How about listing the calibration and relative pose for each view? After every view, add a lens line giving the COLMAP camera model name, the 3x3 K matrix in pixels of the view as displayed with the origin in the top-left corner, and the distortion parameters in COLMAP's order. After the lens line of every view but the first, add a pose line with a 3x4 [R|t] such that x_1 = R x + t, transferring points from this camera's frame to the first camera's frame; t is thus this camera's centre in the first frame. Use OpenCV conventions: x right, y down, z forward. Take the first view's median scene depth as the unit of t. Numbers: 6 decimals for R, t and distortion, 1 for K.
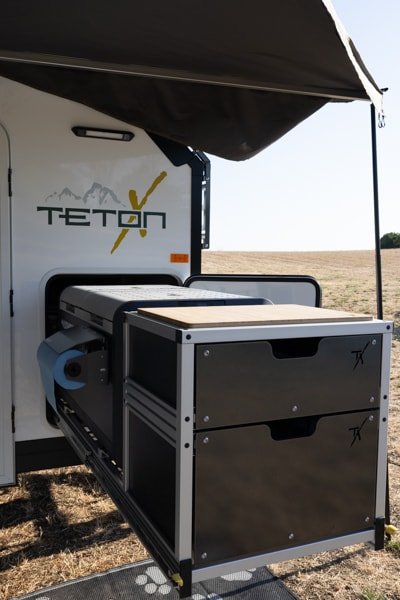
lens RADIAL K [[572.0, 0, 200.0], [0, 572.0, 300.0], [0, 0, 1]] dist [0.003829, 0.001395]
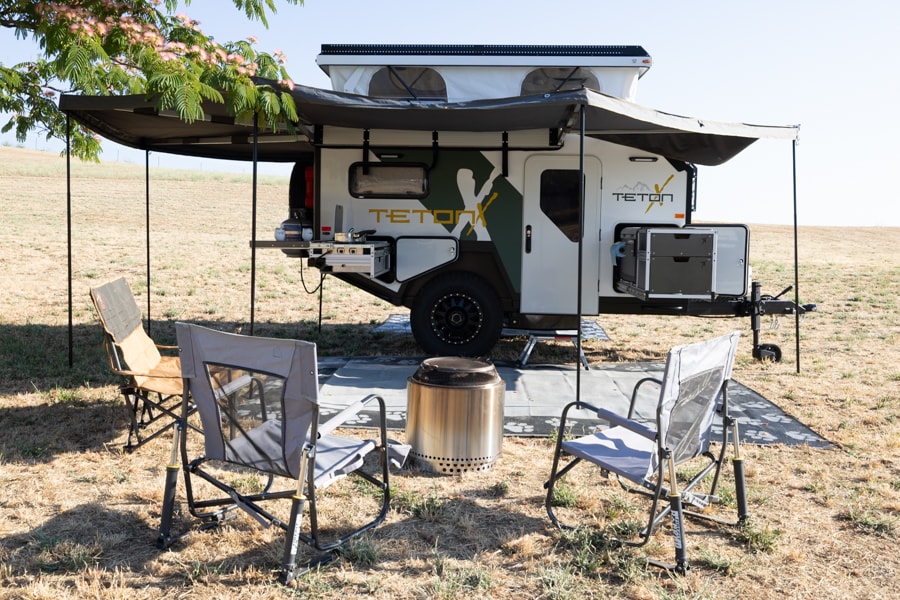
lens RADIAL K [[858.1, 0, 450.0], [0, 858.1, 300.0], [0, 0, 1]] dist [0.003829, 0.001395]
pose [[0.894538, 0.036022, -0.445537, 0.637075], [-0.038448, 0.999254, 0.003597, 0.259594], [0.445334, 0.013912, 0.895256, -2.212700]]
